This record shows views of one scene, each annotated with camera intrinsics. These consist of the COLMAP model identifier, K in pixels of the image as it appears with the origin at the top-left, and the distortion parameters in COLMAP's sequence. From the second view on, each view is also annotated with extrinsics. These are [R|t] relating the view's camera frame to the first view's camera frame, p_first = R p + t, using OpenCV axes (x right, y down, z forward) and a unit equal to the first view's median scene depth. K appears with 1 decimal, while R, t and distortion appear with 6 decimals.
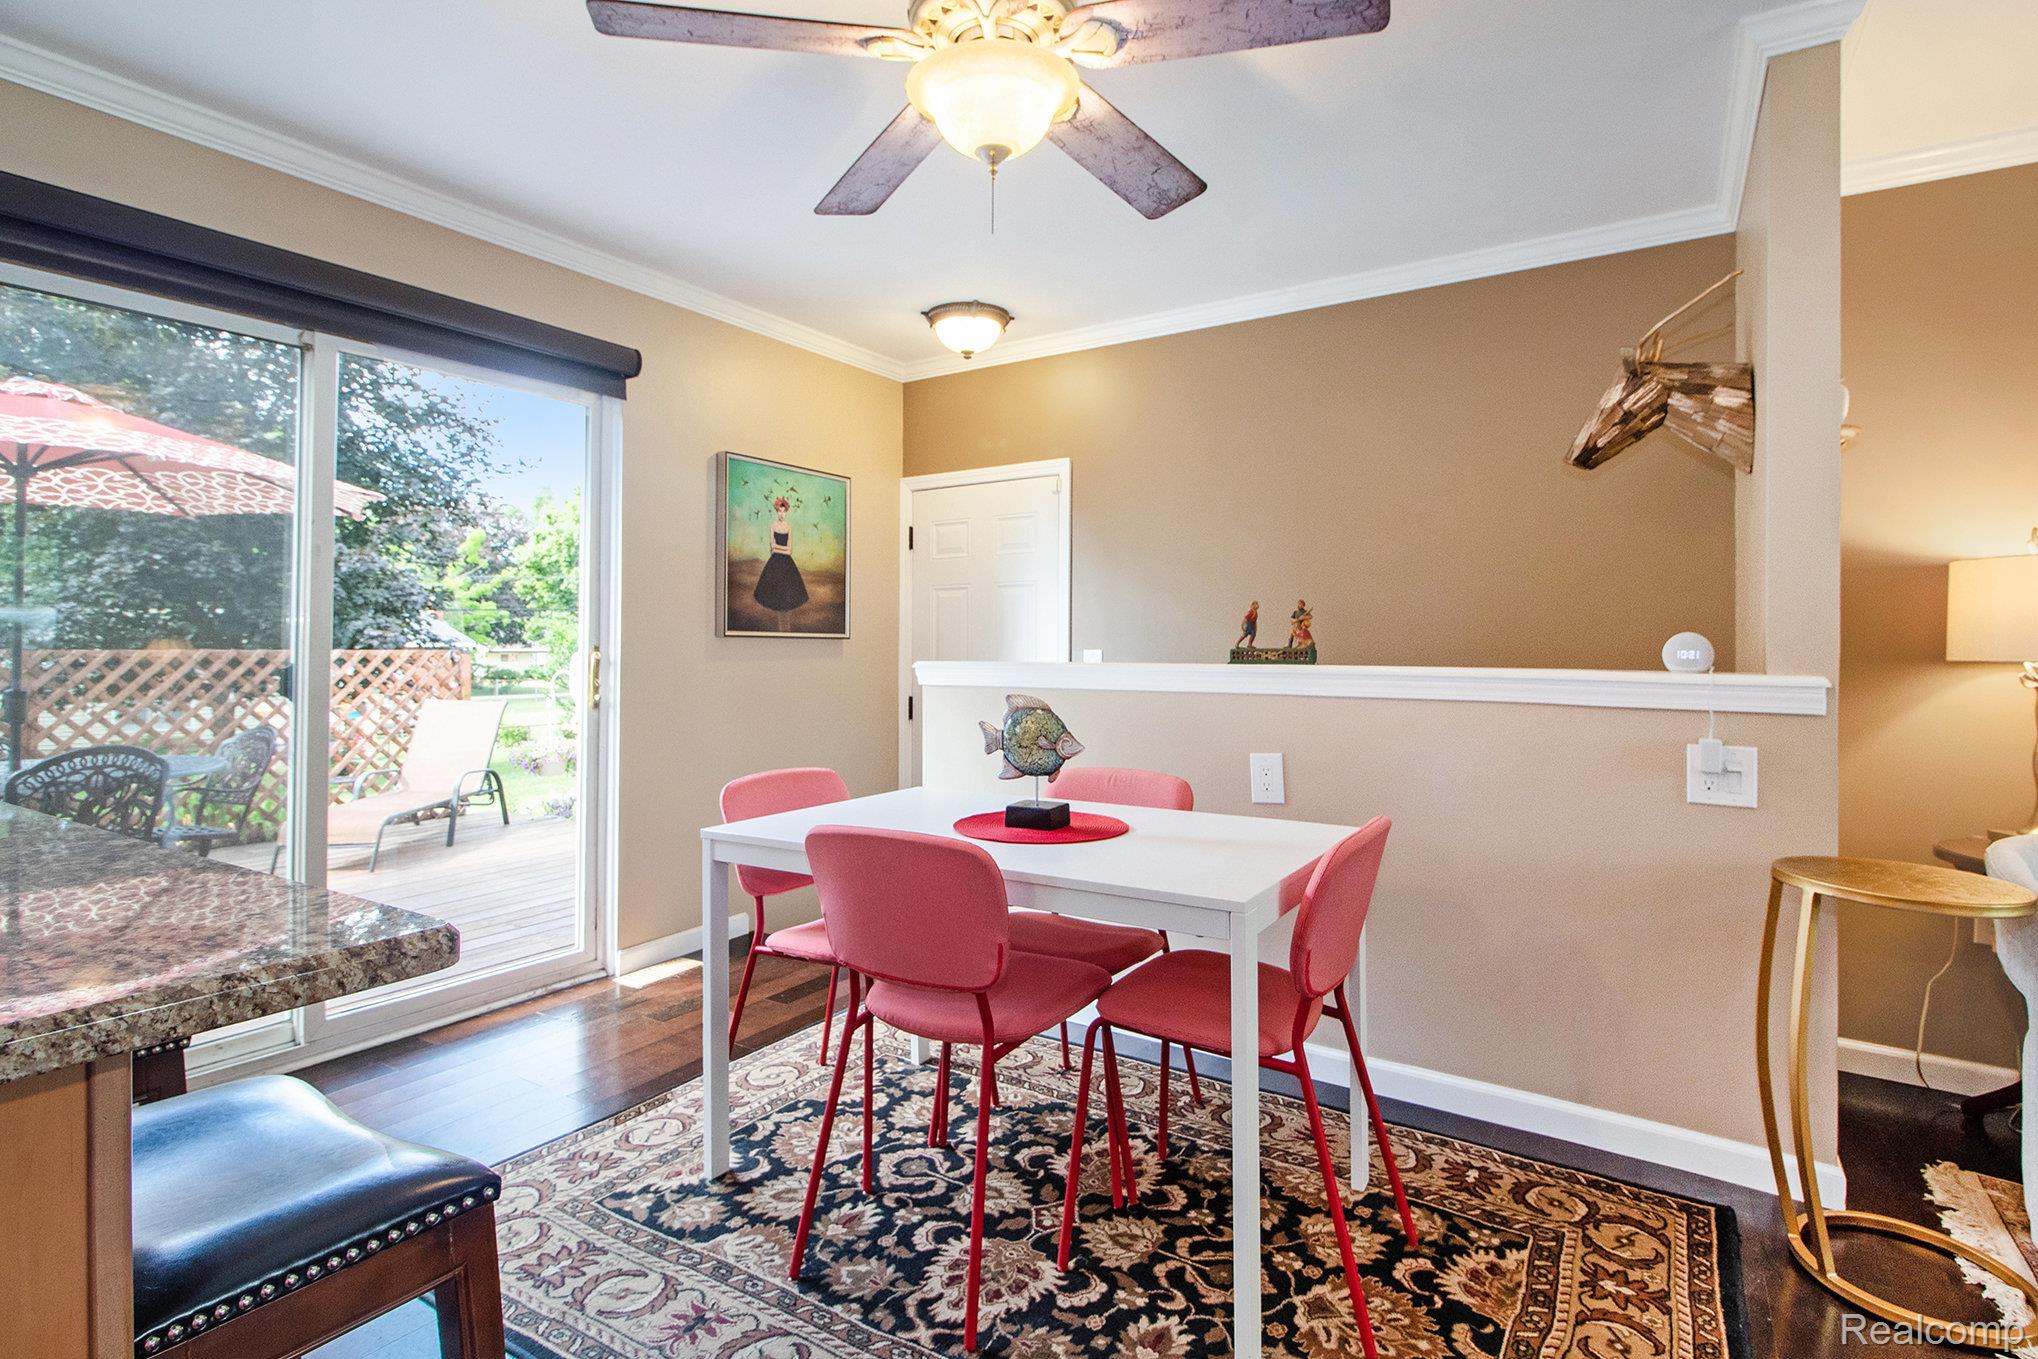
lens RADIAL K [[984.9, 0, 1027.2], [0, 984.9, 666.3], [0, 0, 1]] dist [0.001663, 0.000510]
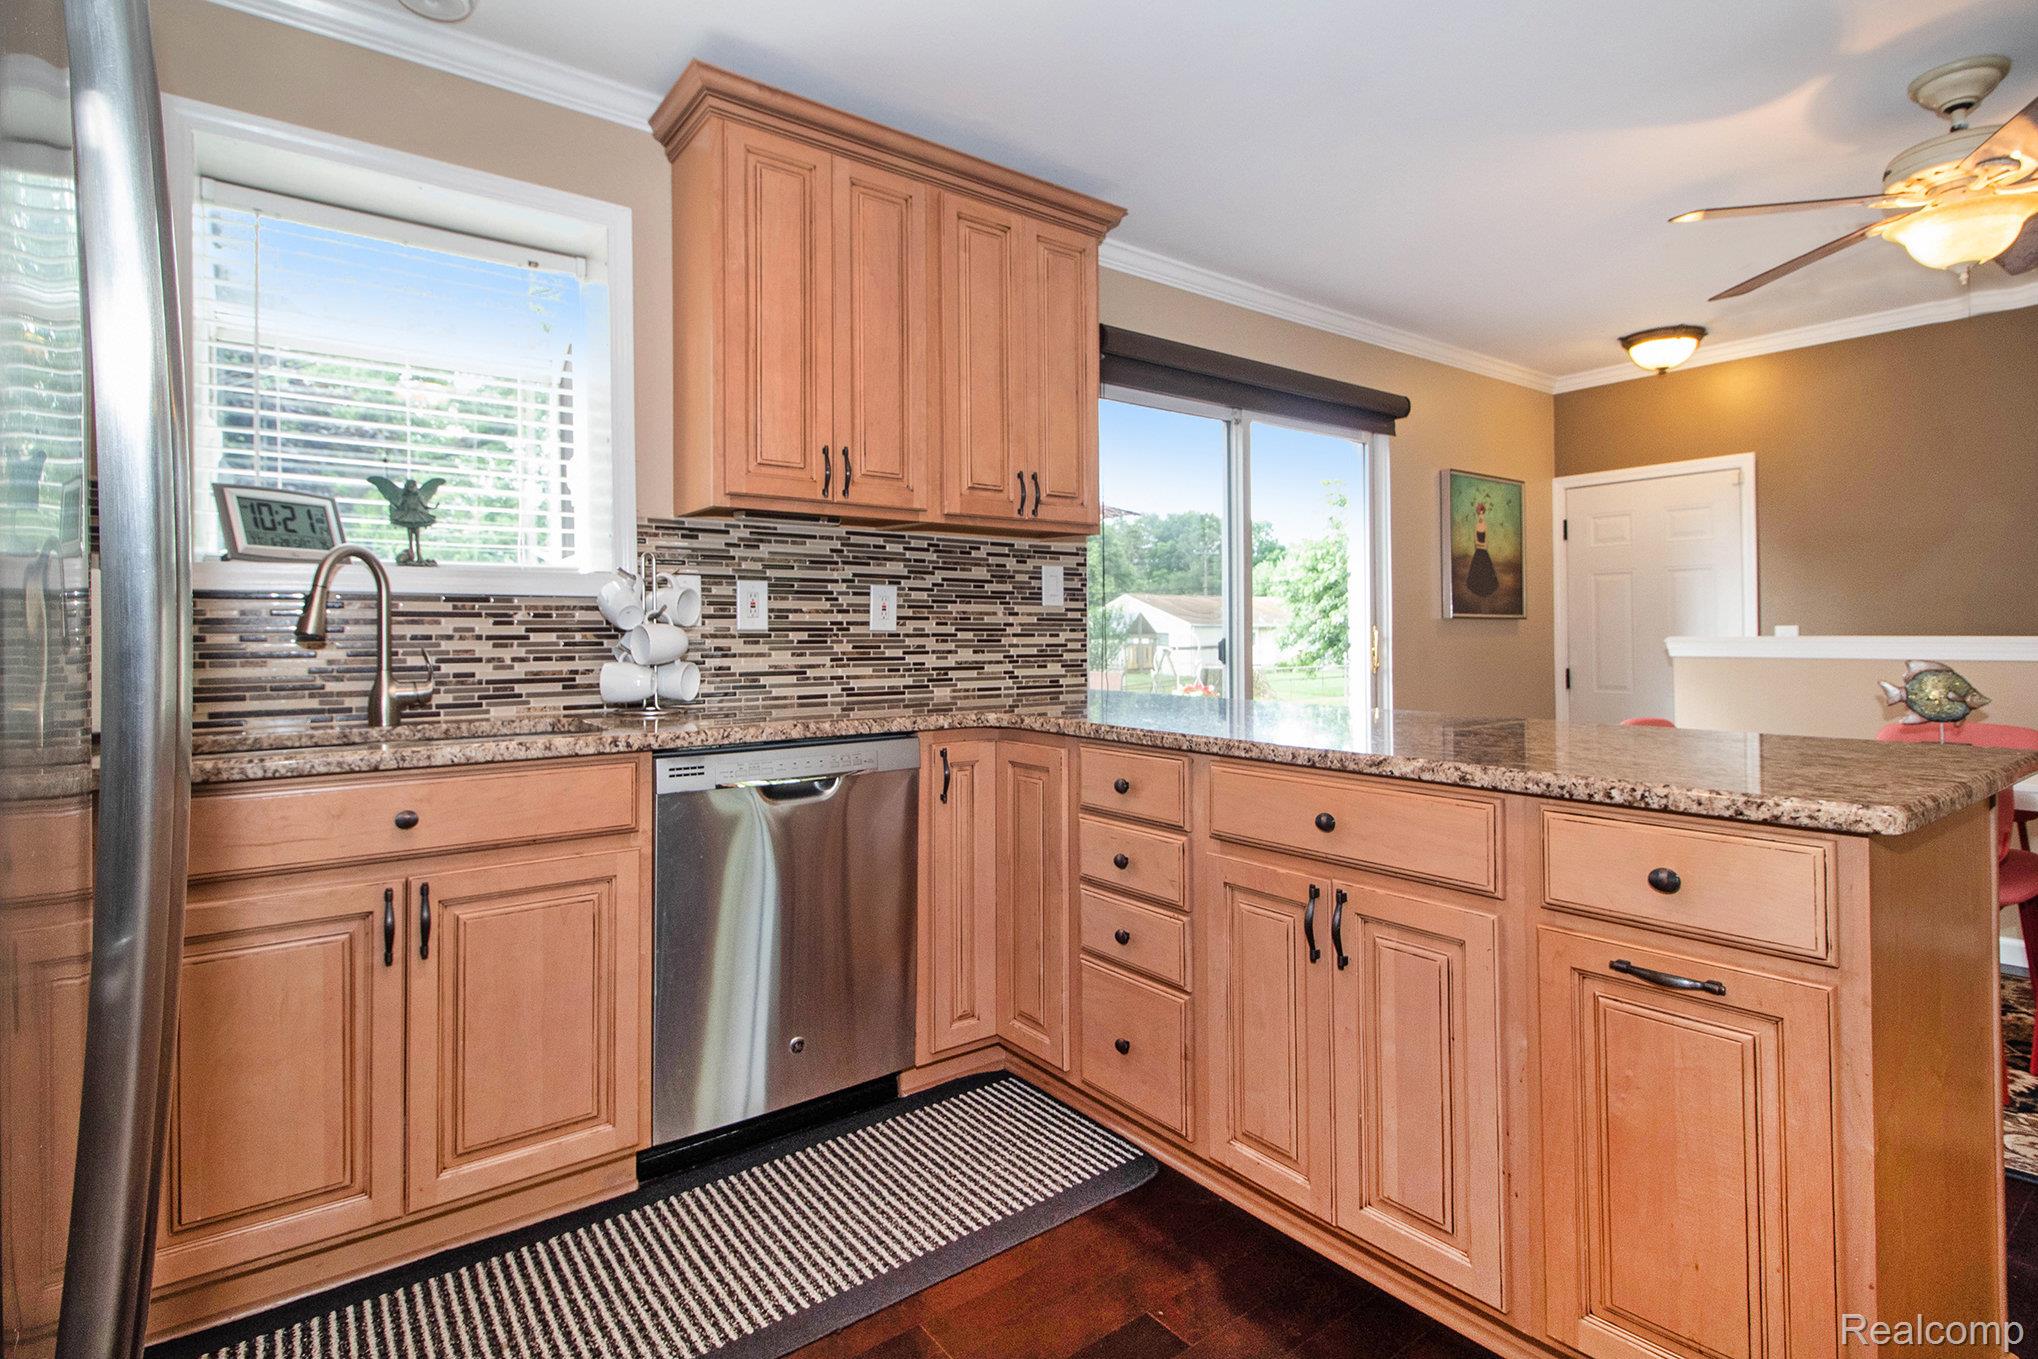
lens RADIAL K [[984.9, 0, 988.2], [0, 984.9, 637.8], [0, 0, 1]] dist [0.001663, 0.000510]
pose [[0.942163, -0.006805, -0.335087, -0.416079], [0.002250, 0.999900, -0.013978, 0.010419], [0.335149, 0.012416, 0.942083, -0.343086]]
